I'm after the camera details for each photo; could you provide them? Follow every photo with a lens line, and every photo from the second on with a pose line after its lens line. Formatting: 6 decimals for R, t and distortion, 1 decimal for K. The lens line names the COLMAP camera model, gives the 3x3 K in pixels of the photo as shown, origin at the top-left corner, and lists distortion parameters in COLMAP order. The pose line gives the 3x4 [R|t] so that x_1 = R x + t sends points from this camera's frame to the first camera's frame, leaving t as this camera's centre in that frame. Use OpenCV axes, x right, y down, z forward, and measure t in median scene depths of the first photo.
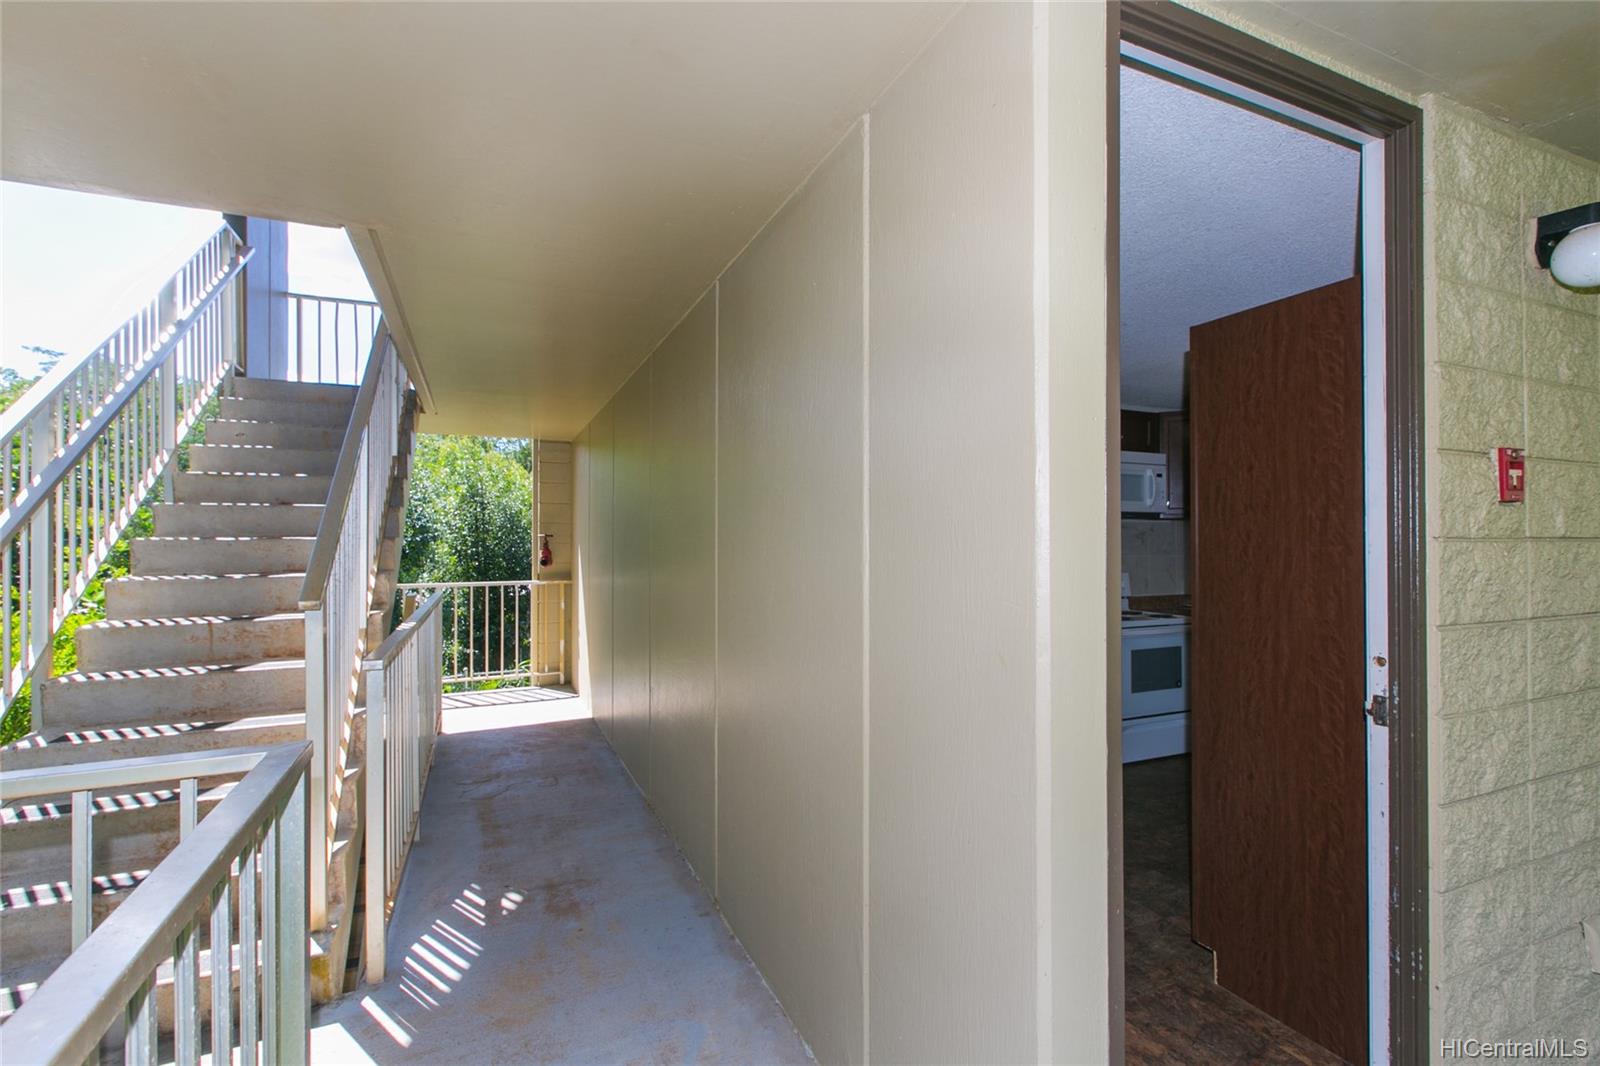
lens RADIAL K [[728.7, 0, 802.6], [0, 728.7, 539.3], [0, 0, 1]] dist [-0.000443, -0.000549]
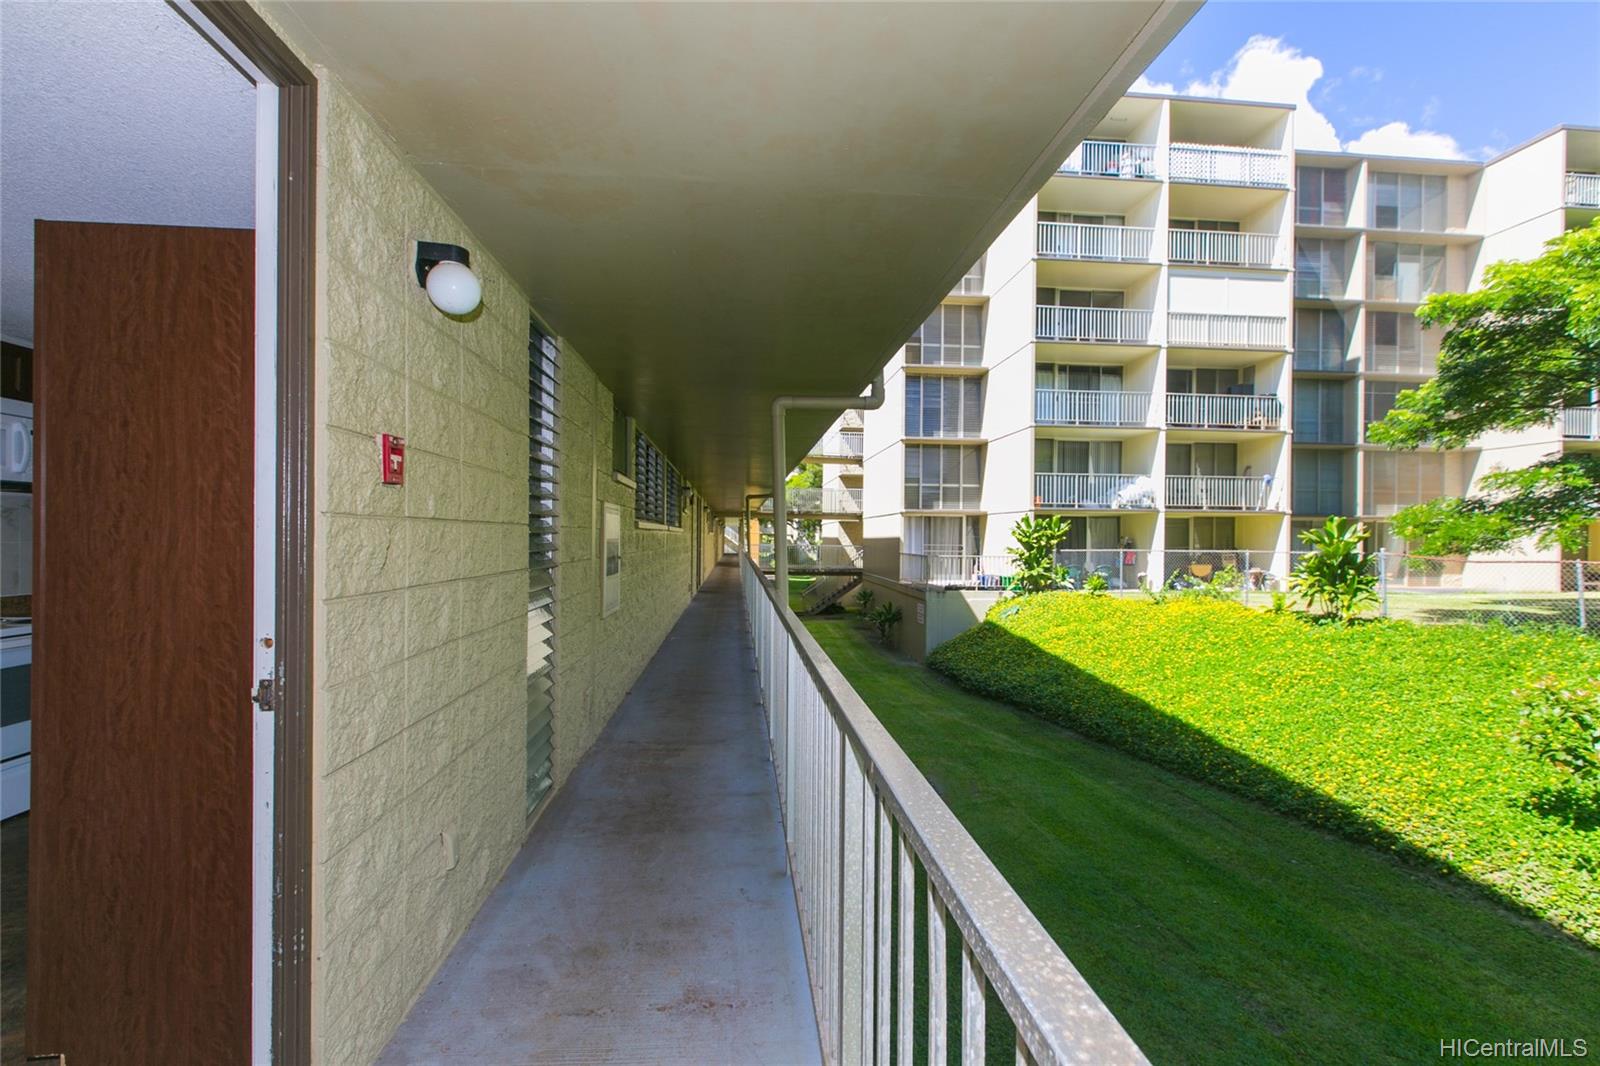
lens RADIAL K [[718.7, 0, 800.6], [0, 718.7, 536.9], [0, 0, 1]] dist [-0.000325, 0.000012]
pose [[0.320904, 0.002685, 0.947108, 0.127189], [-0.014442, 0.999894, 0.002058, 0.018033], [-0.947002, -0.014339, 0.320908, 0.050525]]
